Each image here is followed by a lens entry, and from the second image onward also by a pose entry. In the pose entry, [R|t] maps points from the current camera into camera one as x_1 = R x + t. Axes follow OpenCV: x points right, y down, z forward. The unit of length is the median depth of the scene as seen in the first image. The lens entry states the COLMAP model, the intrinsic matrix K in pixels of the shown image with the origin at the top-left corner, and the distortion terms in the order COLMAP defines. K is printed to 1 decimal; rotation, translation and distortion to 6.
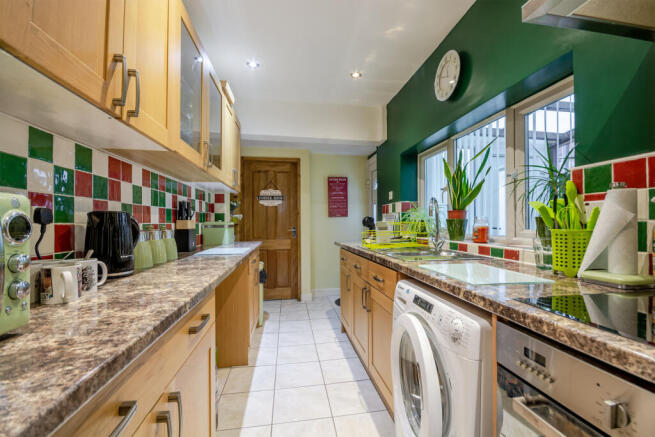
lens RADIAL K [[284.5, 0, 327.5], [0, 284.5, 218.5], [0, 0, 1]] dist [0.000173, -0.000003]
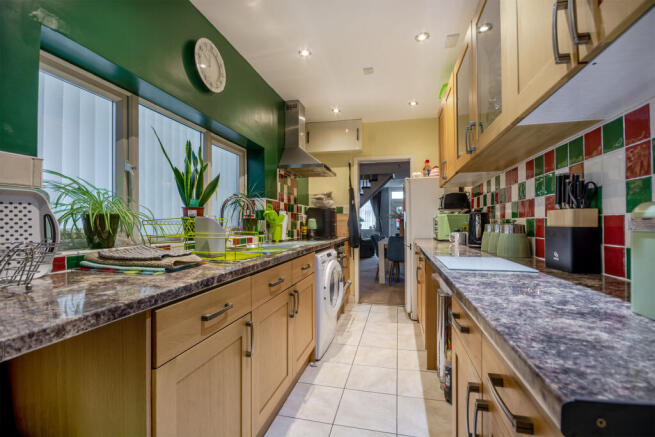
lens RADIAL K [[284.5, 0, 327.5], [0, 284.5, 218.5], [0, 0, 1]] dist [0.000173, -0.000003]
pose [[-0.931622, -0.005561, 0.363386, -0.358602], [-0.012548, 0.999779, -0.016870, 0.034039], [-0.363212, -0.020276, -0.931486, 1.975086]]
